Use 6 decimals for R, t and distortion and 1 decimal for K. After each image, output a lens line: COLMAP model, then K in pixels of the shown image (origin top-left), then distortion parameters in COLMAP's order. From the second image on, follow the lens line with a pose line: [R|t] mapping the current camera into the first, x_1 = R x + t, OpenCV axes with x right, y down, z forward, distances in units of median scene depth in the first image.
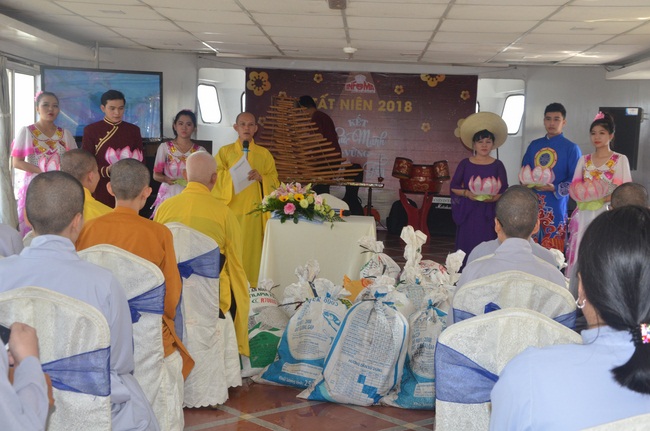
lens RADIAL K [[933.0, 0, 352.0], [0, 933.0, 225.4], [0, 0, 1]] dist [0.200815, 0.119455]
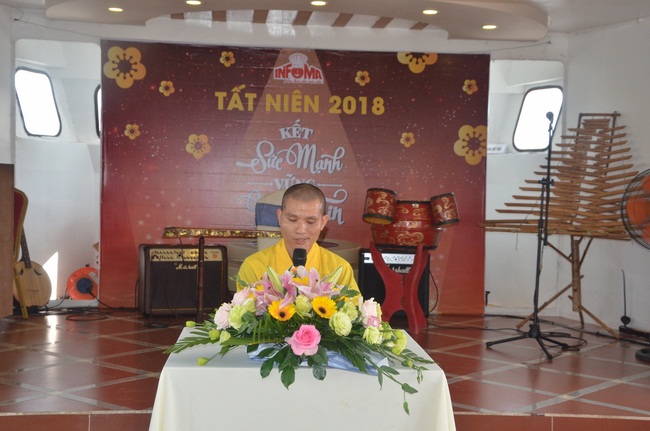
lens RADIAL K [[1007.7, 0, 325.0], [0, 1007.7, 215.5], [0, 0, 1]] dist [0.199499, 0.198764]
pose [[0.989977, -0.018782, 0.139973, -0.066958], [0.024881, 0.998810, -0.041952, -0.029319], [-0.139019, 0.045014, 0.989266, 0.360781]]
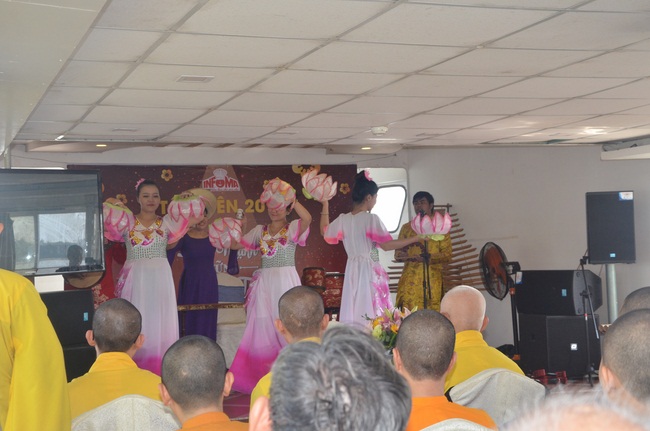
lens RADIAL K [[1048.0, 0, 325.0], [0, 1048.0, 215.5], [0, 0, 1]] dist [0.236727, -0.017880]
pose [[0.911809, -0.055634, 0.406828, -0.272467], [0.103996, 0.989764, -0.097733, -0.026116], [-0.397227, 0.131423, 0.908262, 0.167533]]
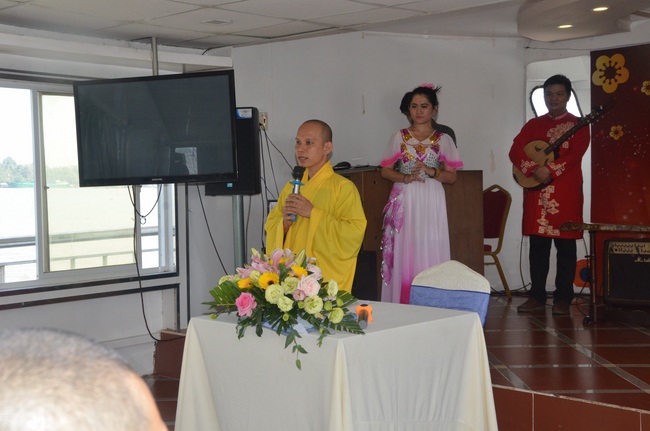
lens RADIAL K [[939.8, 0, 325.0], [0, 939.8, 215.5], [0, 0, 1]] dist [0.041998, 1.030944]
pose [[0.773503, -0.028102, -0.633170, 0.157869], [-0.004253, 0.998764, -0.049524, -0.023335], [0.633779, 0.041000, 0.772427, 0.389032]]
